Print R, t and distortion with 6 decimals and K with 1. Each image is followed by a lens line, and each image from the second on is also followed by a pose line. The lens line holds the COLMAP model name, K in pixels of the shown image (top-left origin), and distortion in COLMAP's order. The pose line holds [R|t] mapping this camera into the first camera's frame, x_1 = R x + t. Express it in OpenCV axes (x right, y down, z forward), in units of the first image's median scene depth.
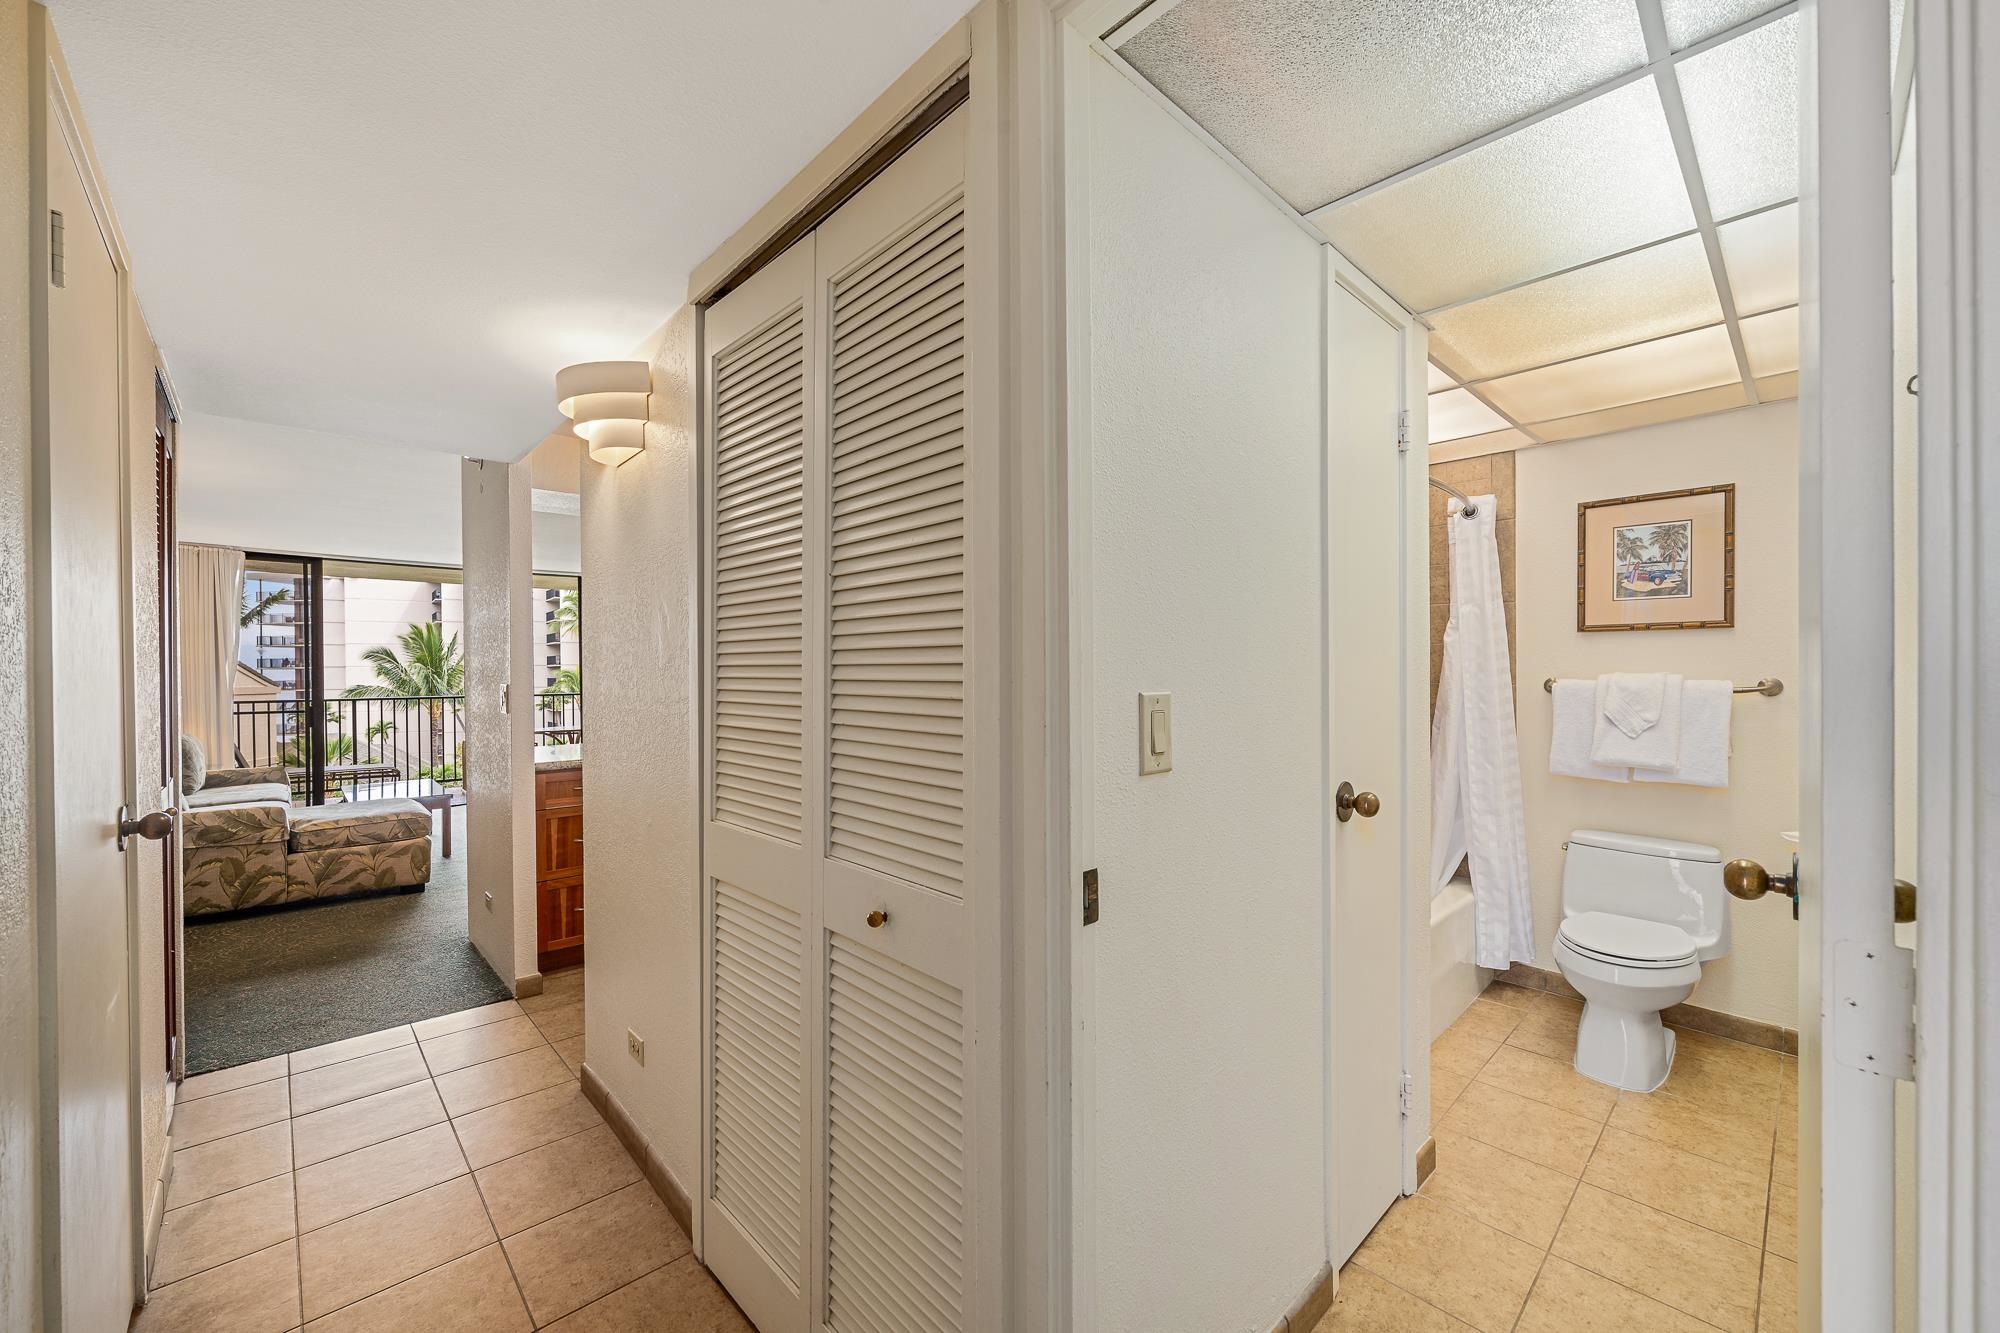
lens RADIAL K [[778.9, 0, 1010.3], [0, 778.9, 675.3], [0, 0, 1]] dist [-0.001135, -0.000047]
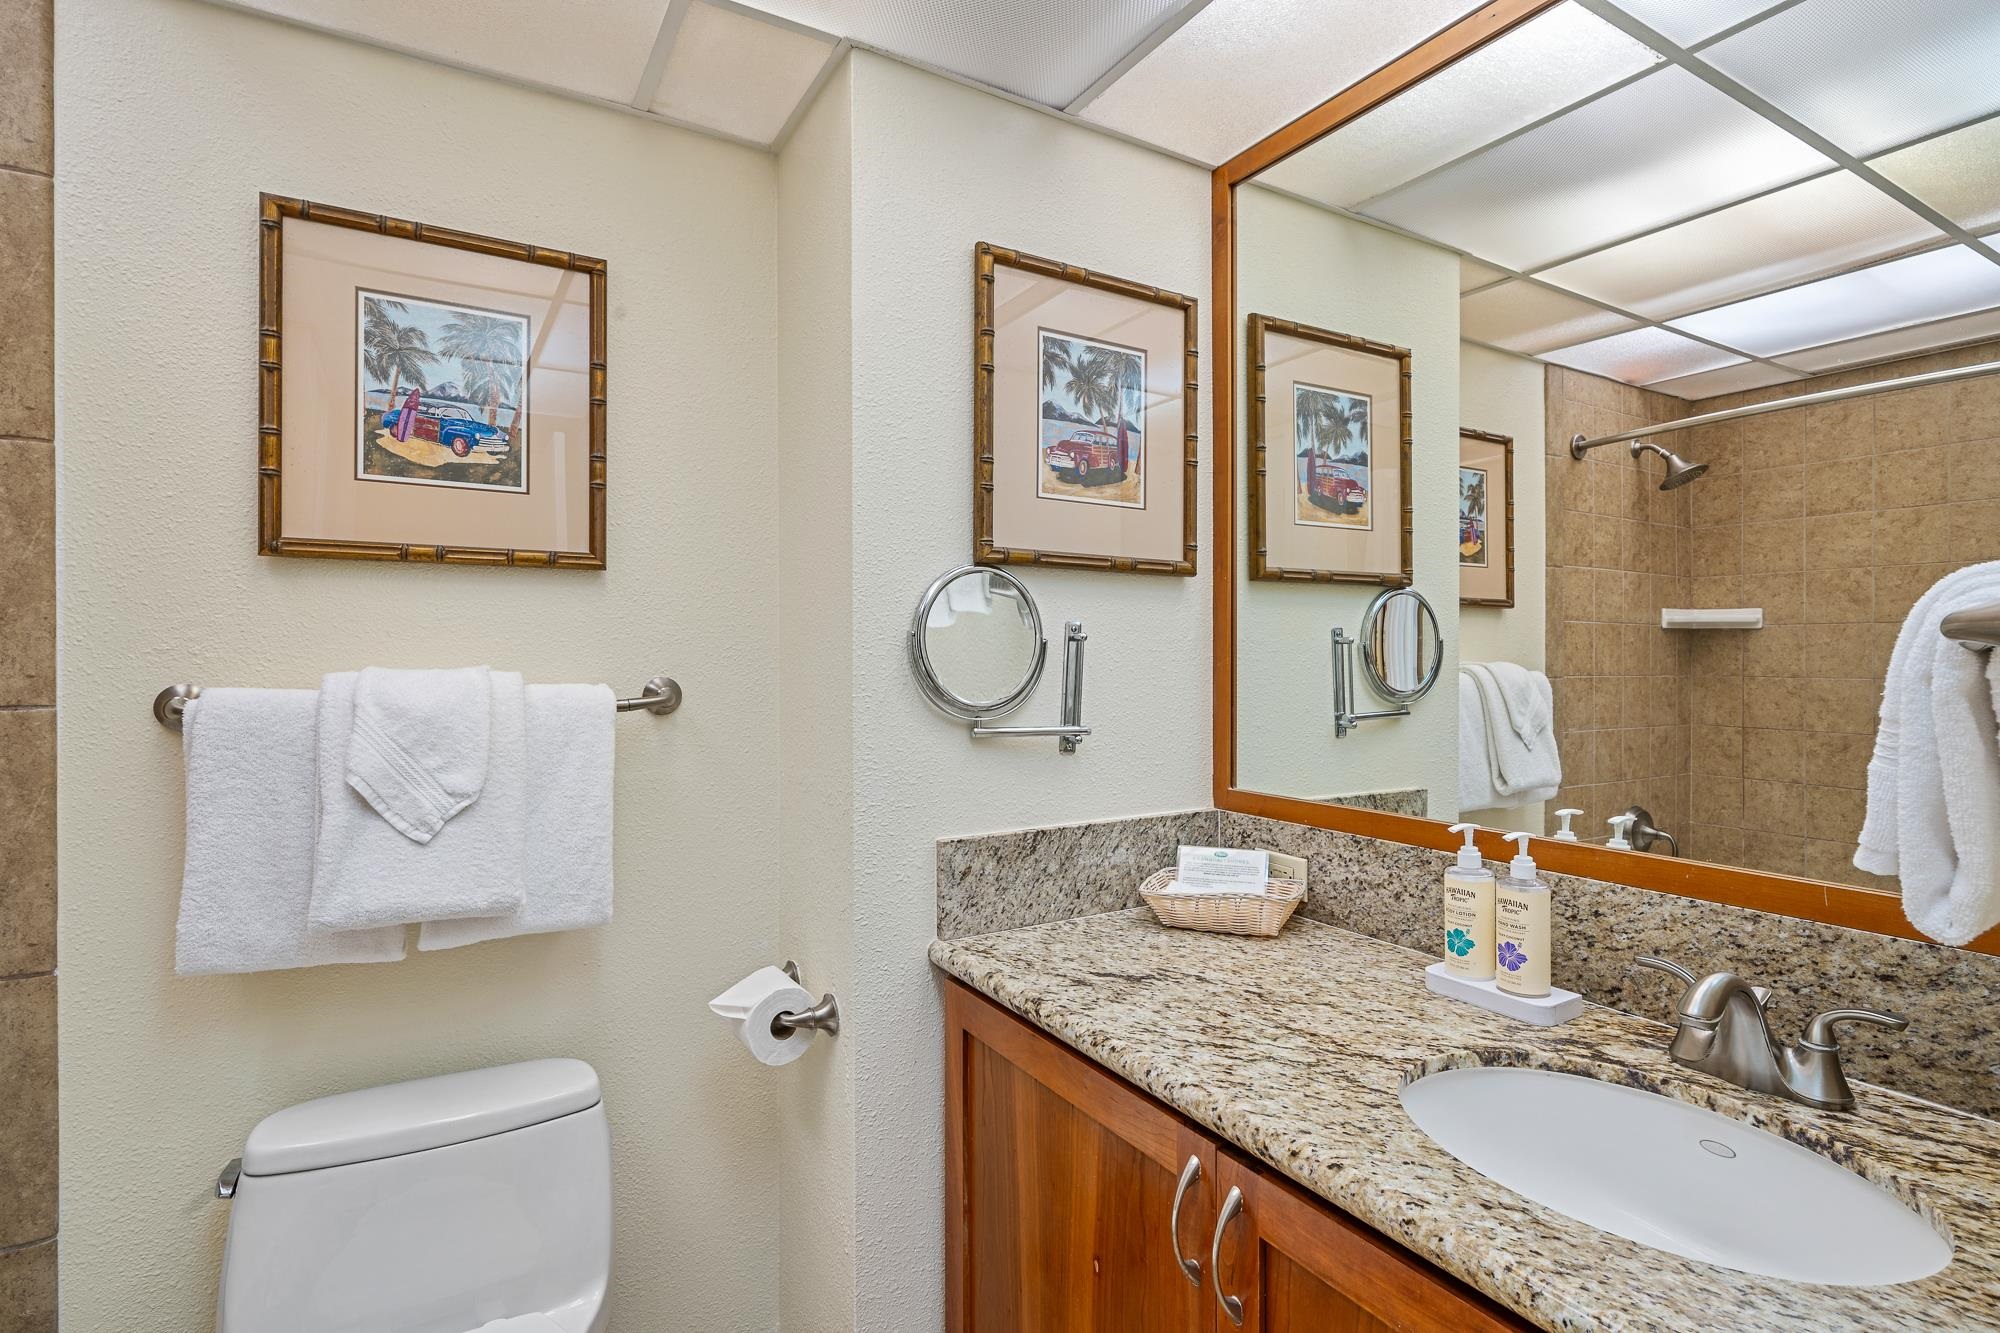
lens RADIAL K [[979.1, 0, 1005.1], [0, 979.1, 656.8], [0, 0, 1]] dist [0.002784, -0.000586]
pose [[0.220367, 0.006044, 0.975398, 0.355629], [0.005572, 0.999957, -0.007455, -0.003531], [-0.975401, 0.007078, 0.220323, 0.551088]]
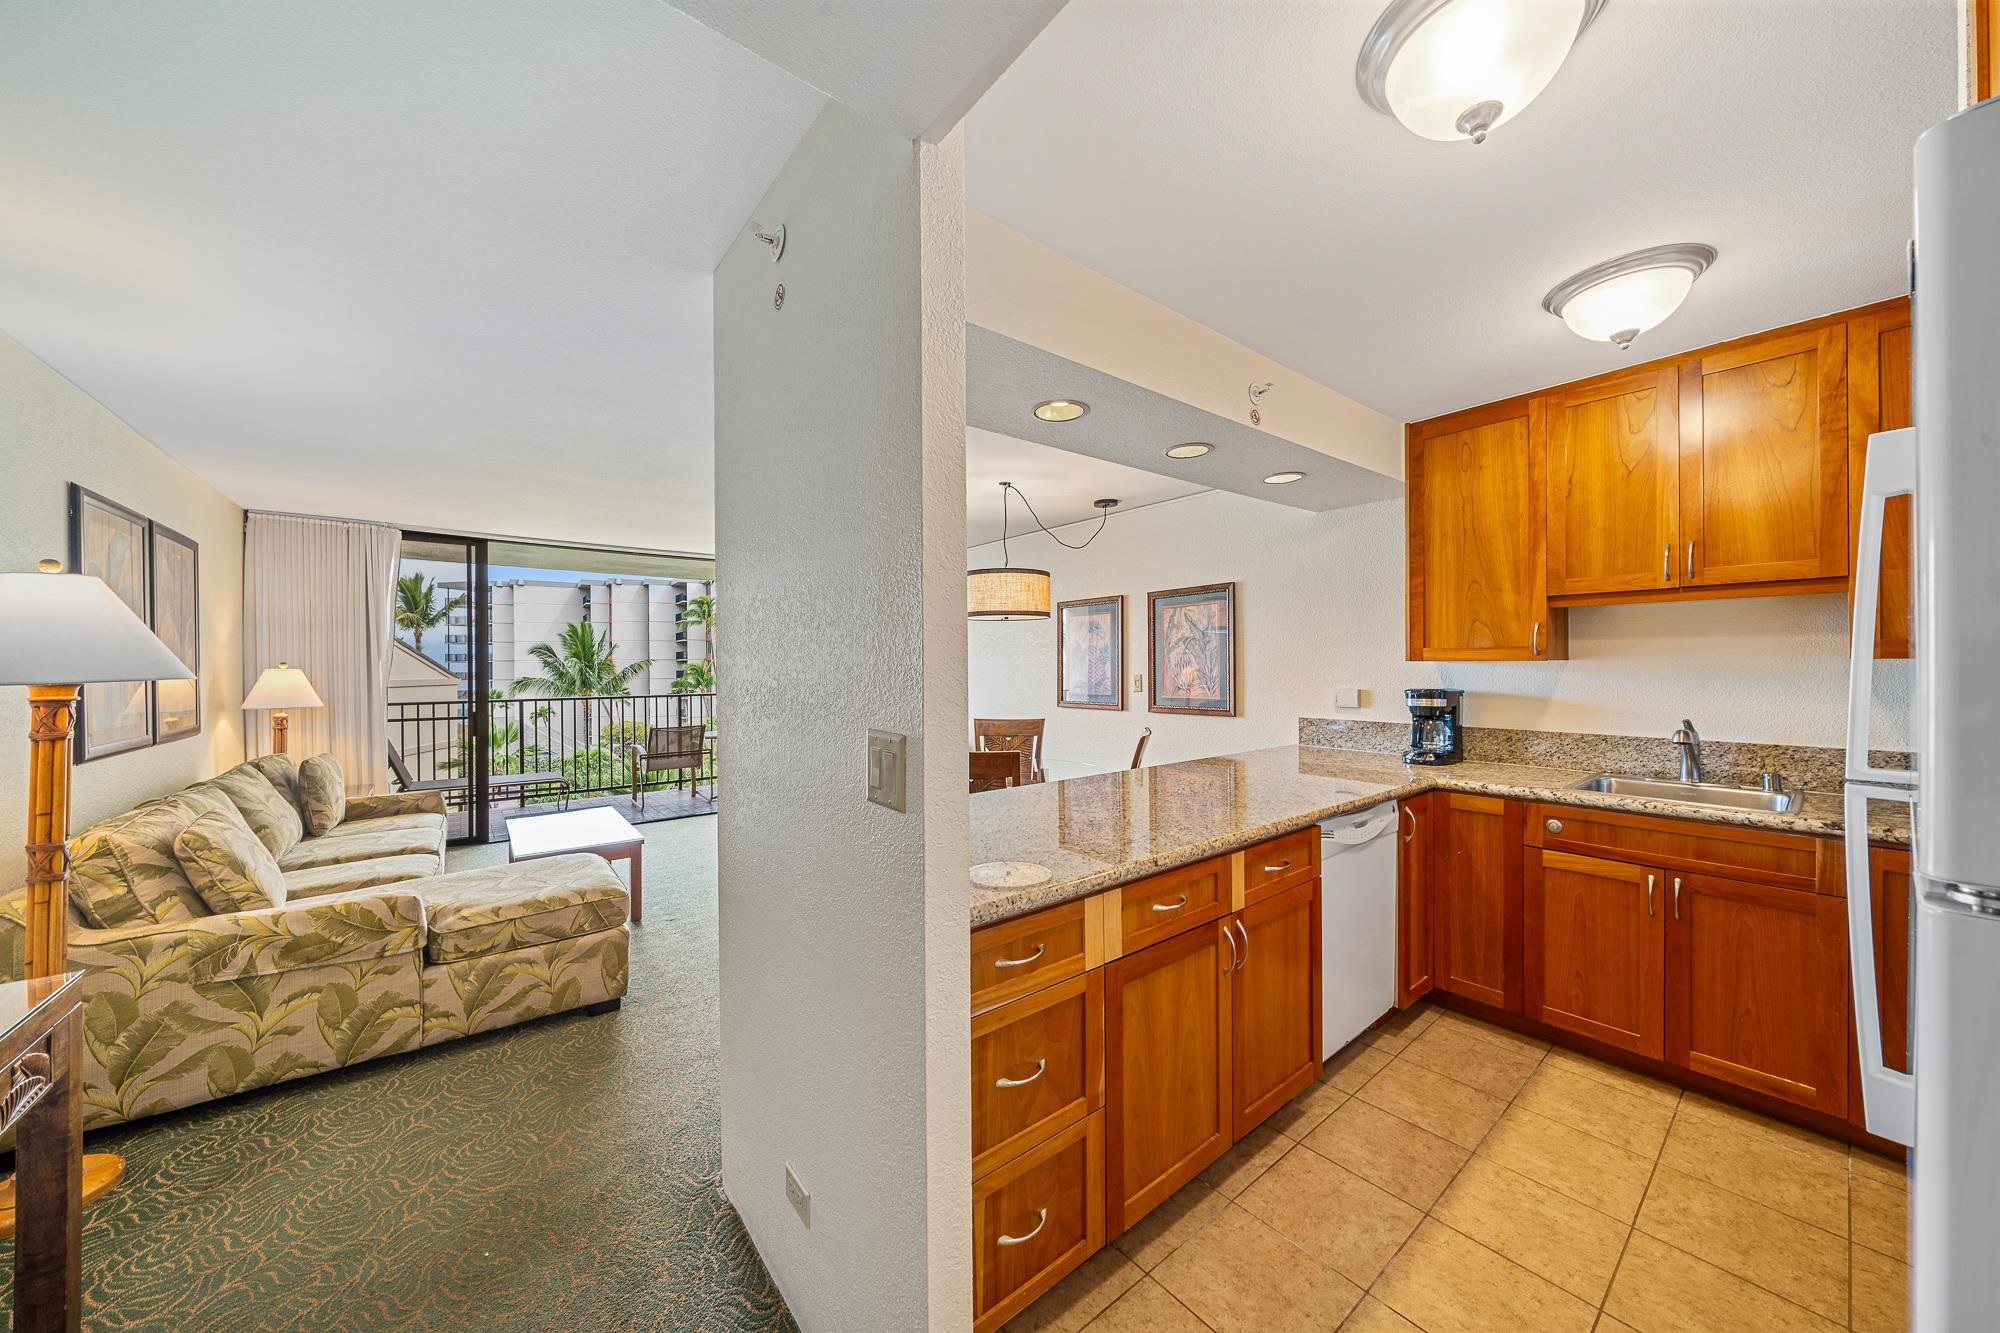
lens RADIAL K [[683.6, 0, 1006.1], [0, 683.6, 666.7], [0, 0, 1]] dist [-0.007735, -0.000064]
pose [[0.996672, 0.002036, -0.081489, -0.568143], [-0.002236, 0.999995, -0.002361, -0.021098], [0.081484, 0.002535, 0.996671, 0.672196]]
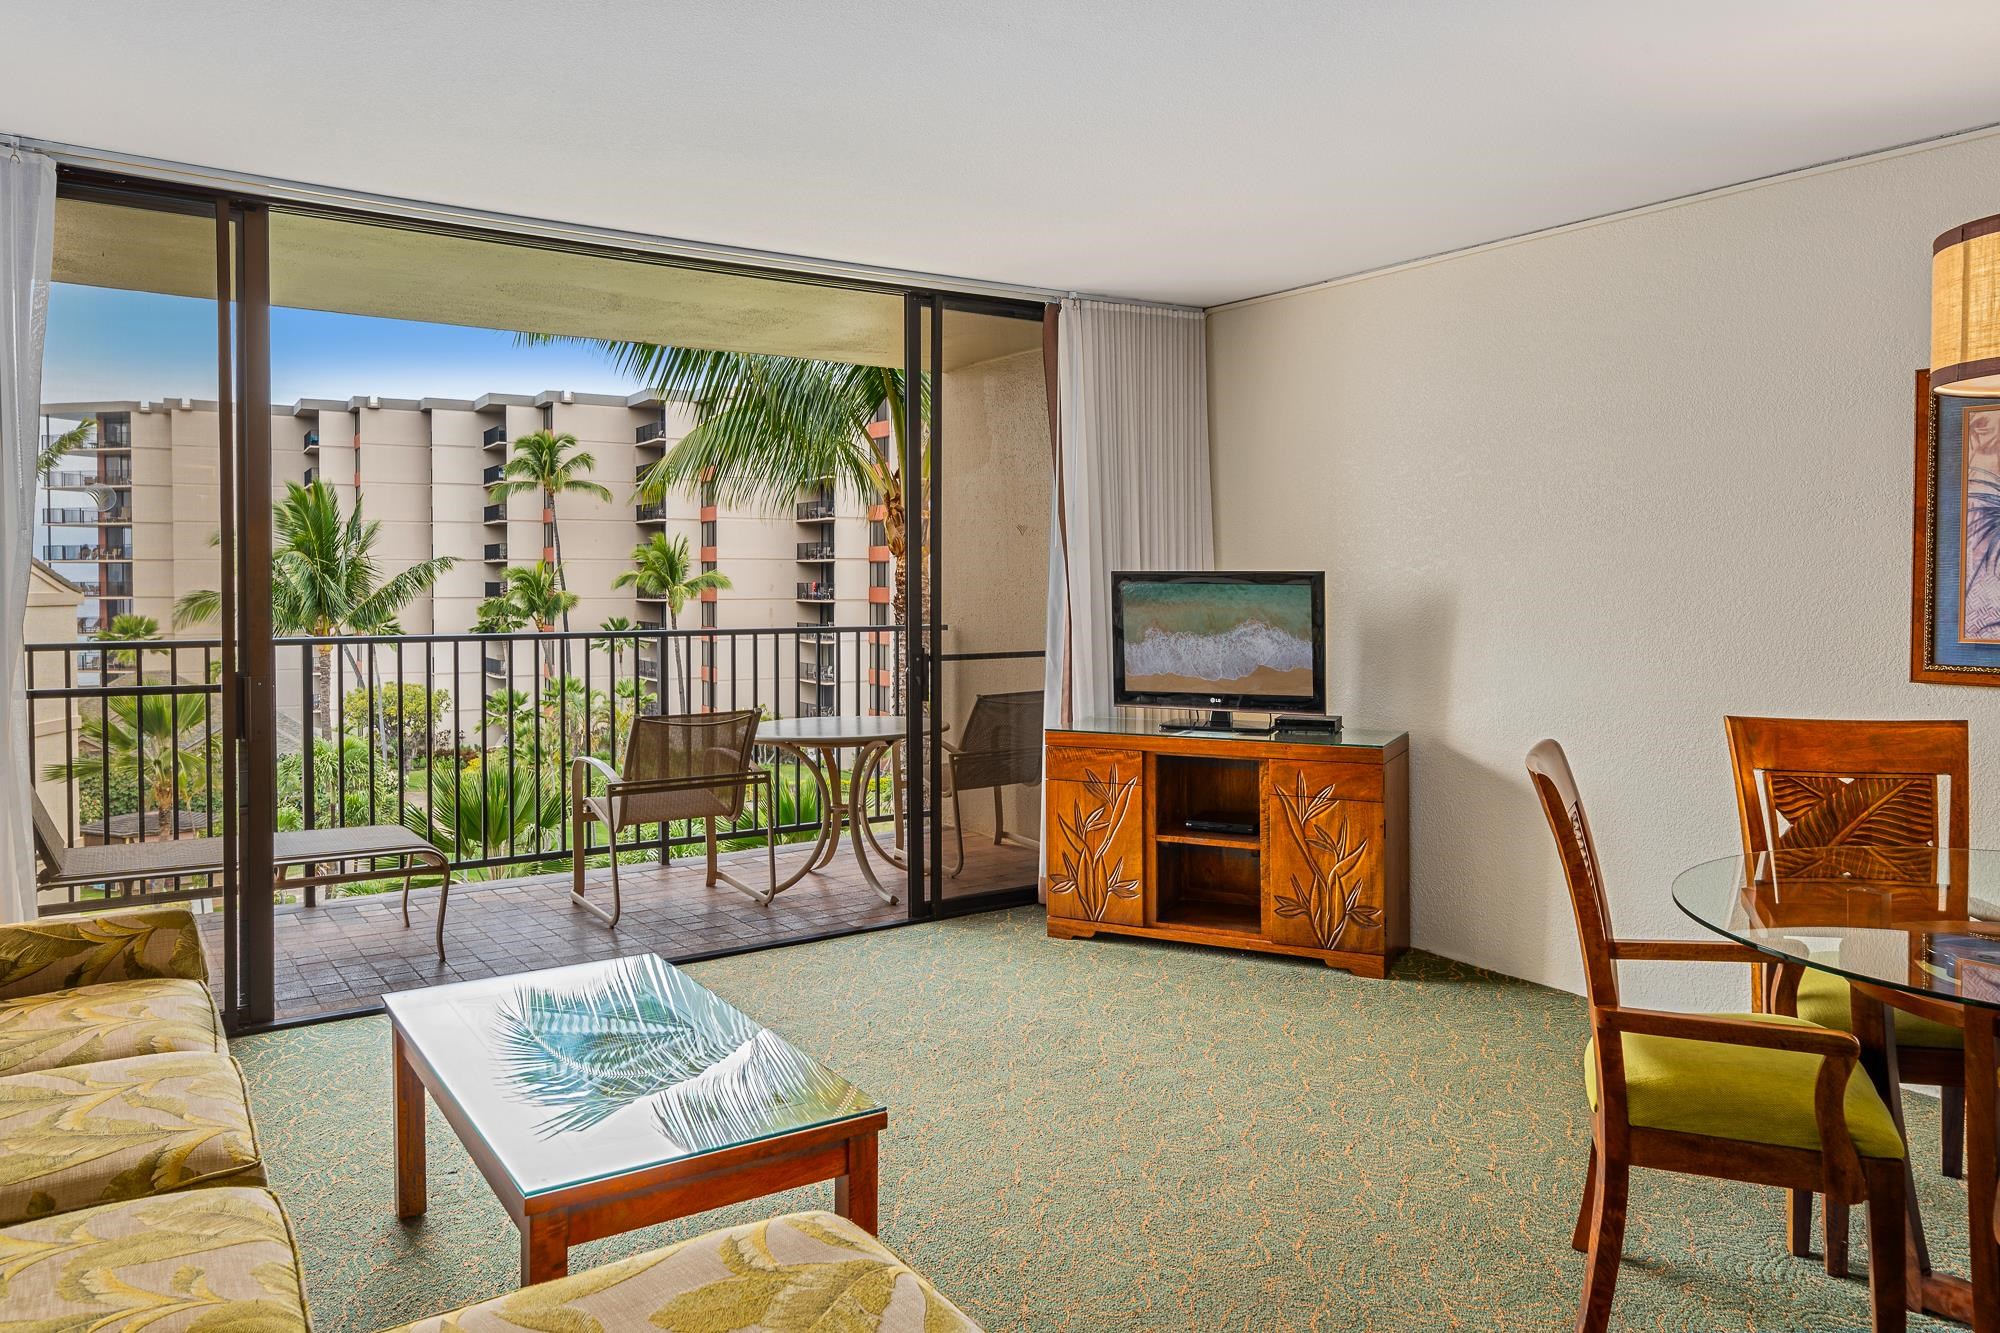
lens RADIAL K [[1400.9, 0, 1006.5], [0, 1400.9, 592.9], [0, 0, 1]] dist [0.006553, 0.003883]
pose [[0.985951, 0.012562, -0.166560, -1.111848], [-0.011624, 0.999911, 0.006608, 0.001939], [0.166628, -0.004579, 0.986009, 1.099851]]
